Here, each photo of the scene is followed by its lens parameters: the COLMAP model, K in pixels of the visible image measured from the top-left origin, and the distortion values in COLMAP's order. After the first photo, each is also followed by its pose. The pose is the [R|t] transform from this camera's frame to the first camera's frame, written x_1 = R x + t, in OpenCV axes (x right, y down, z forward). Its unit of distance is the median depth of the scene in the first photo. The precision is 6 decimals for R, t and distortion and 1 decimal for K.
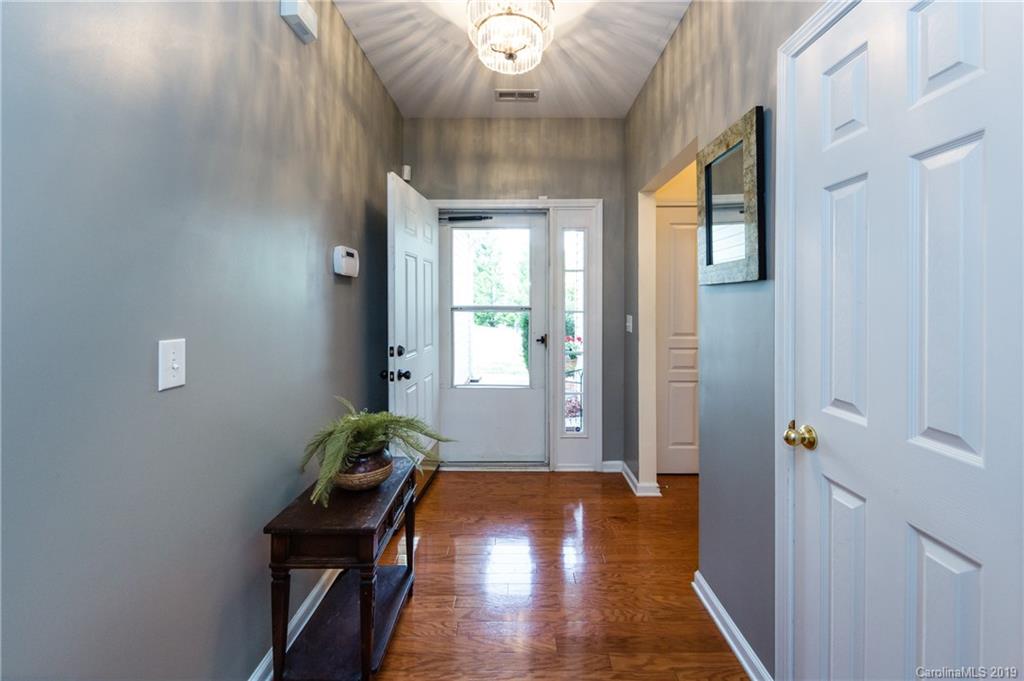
lens RADIAL K [[403.1, 0, 518.5], [0, 403.1, 304.0], [0, 0, 1]] dist [-0.007741, -0.000320]
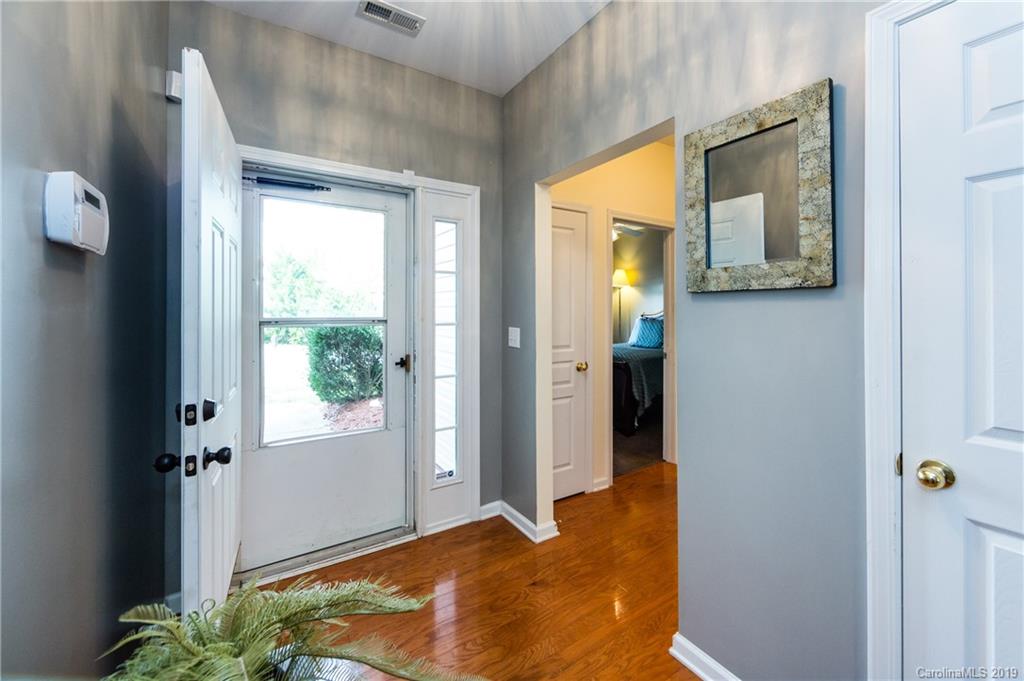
lens RADIAL K [[403.1, 0, 511.5], [0, 403.1, 308.1], [0, 0, 1]] dist [-0.007741, -0.000320]
pose [[0.850845, 0.003970, 0.525402, -0.168889], [0.003270, 0.999912, -0.012851, -0.002213], [-0.525407, 0.012652, 0.850757, 0.268536]]
